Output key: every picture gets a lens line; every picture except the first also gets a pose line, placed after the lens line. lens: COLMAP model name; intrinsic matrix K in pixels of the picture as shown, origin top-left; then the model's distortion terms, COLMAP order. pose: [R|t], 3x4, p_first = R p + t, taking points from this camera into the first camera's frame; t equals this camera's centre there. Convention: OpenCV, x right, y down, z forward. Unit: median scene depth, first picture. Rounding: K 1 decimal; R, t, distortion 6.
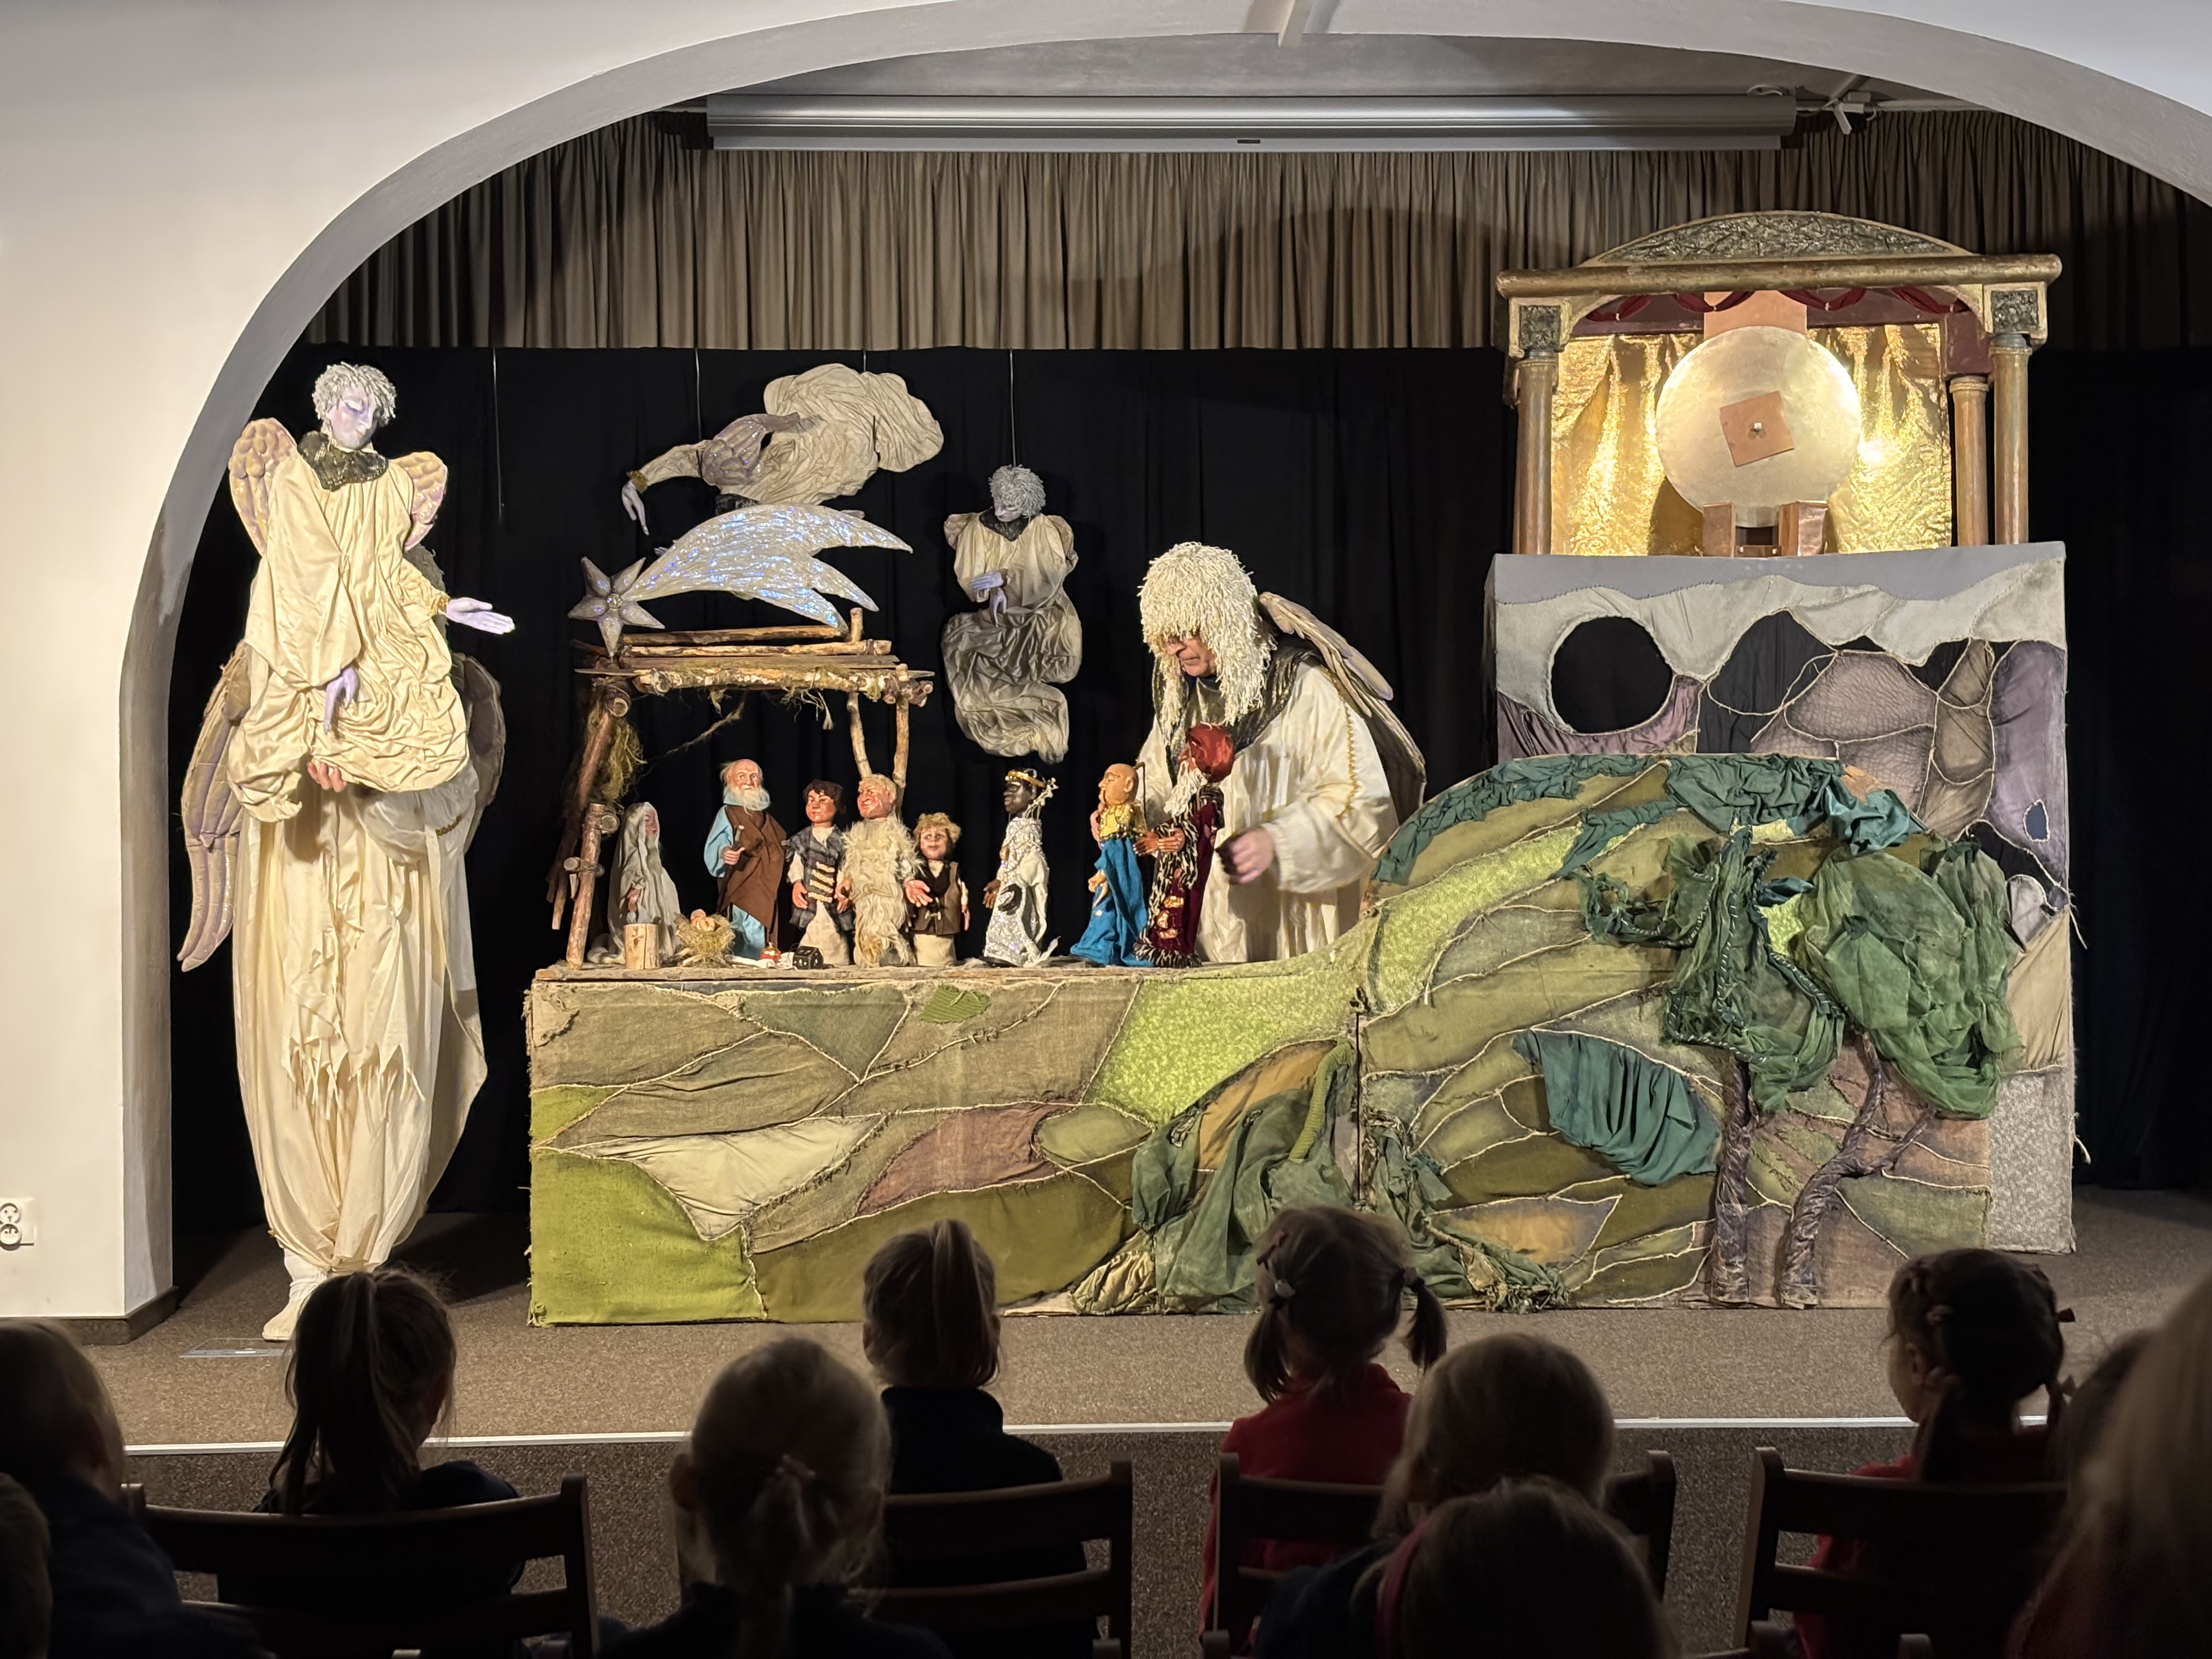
lens RADIAL K [[3304.4, 0, 1106.0], [0, 3304.4, 829.5], [0, 0, 1]] dist [0.277561, -1.136673]
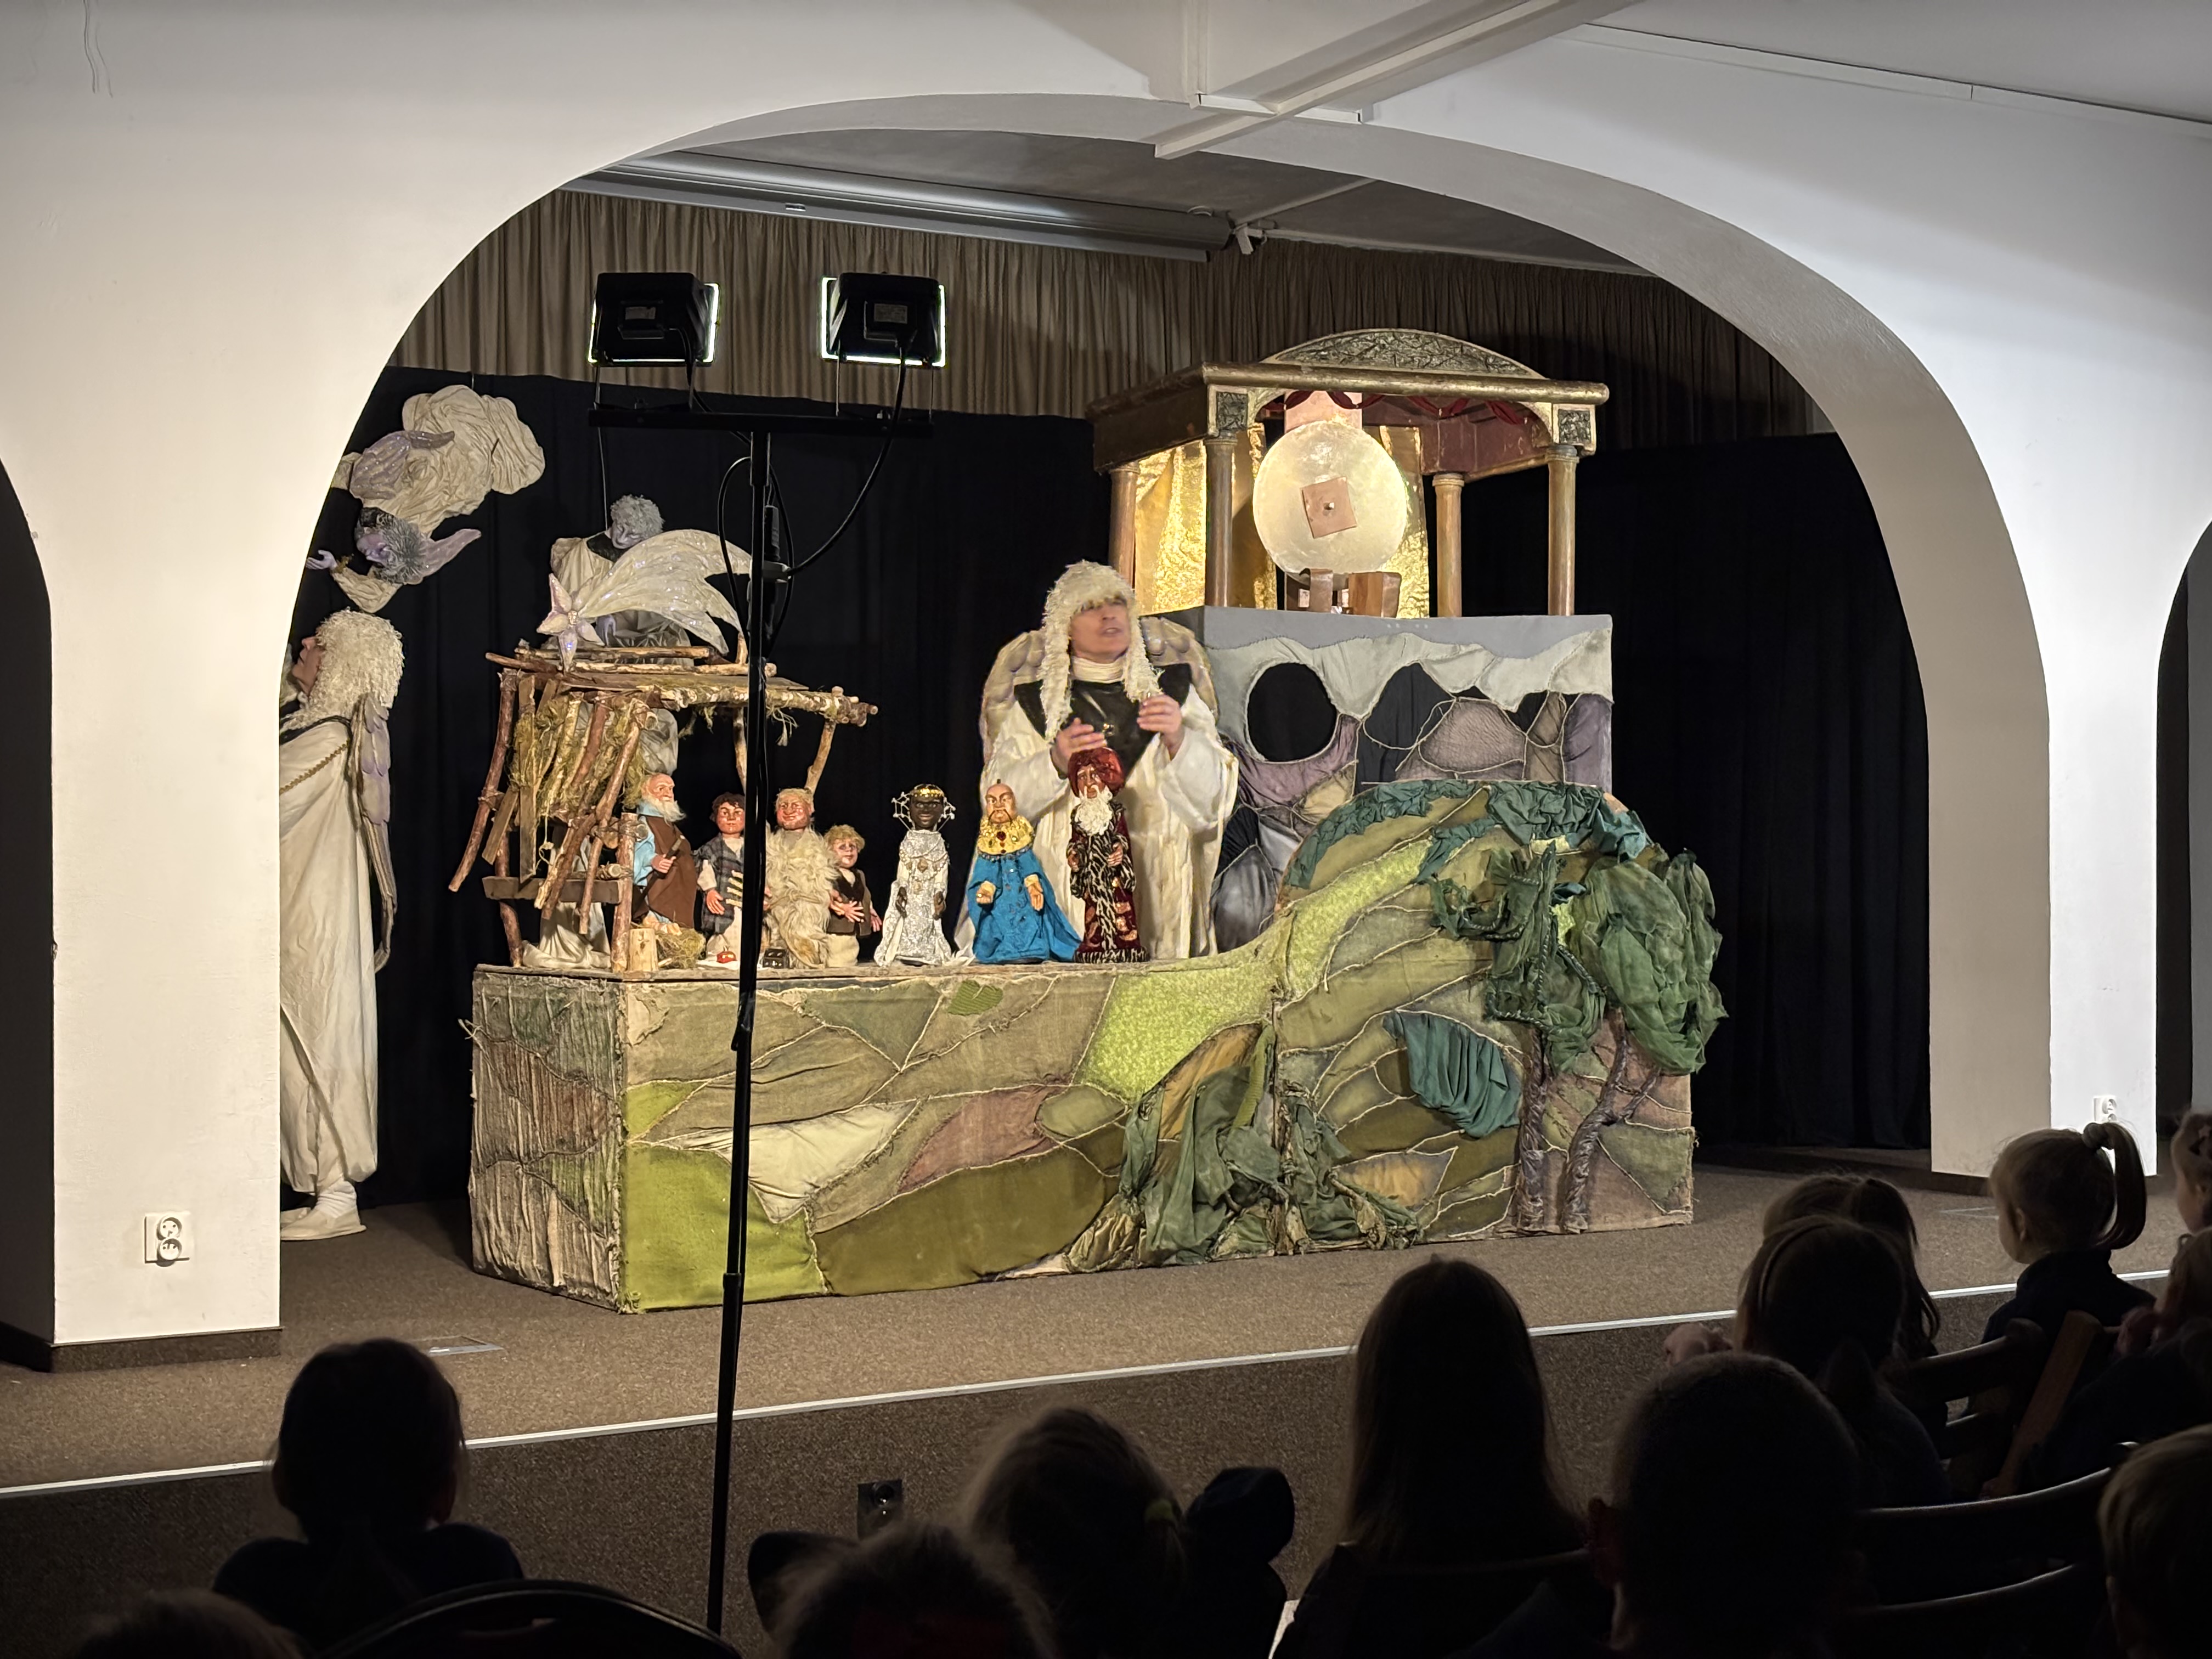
lens RADIAL K [[3304.4, 0, 1106.0], [0, 3304.4, 829.5], [0, 0, 1]] dist [0.277561, -1.136673]
pose [[0.871494, 0.007005, 0.490356, -0.543506], [-0.001972, 0.999940, -0.010780, 0.008494], [-0.490402, 0.008428, 0.871456, 0.018405]]
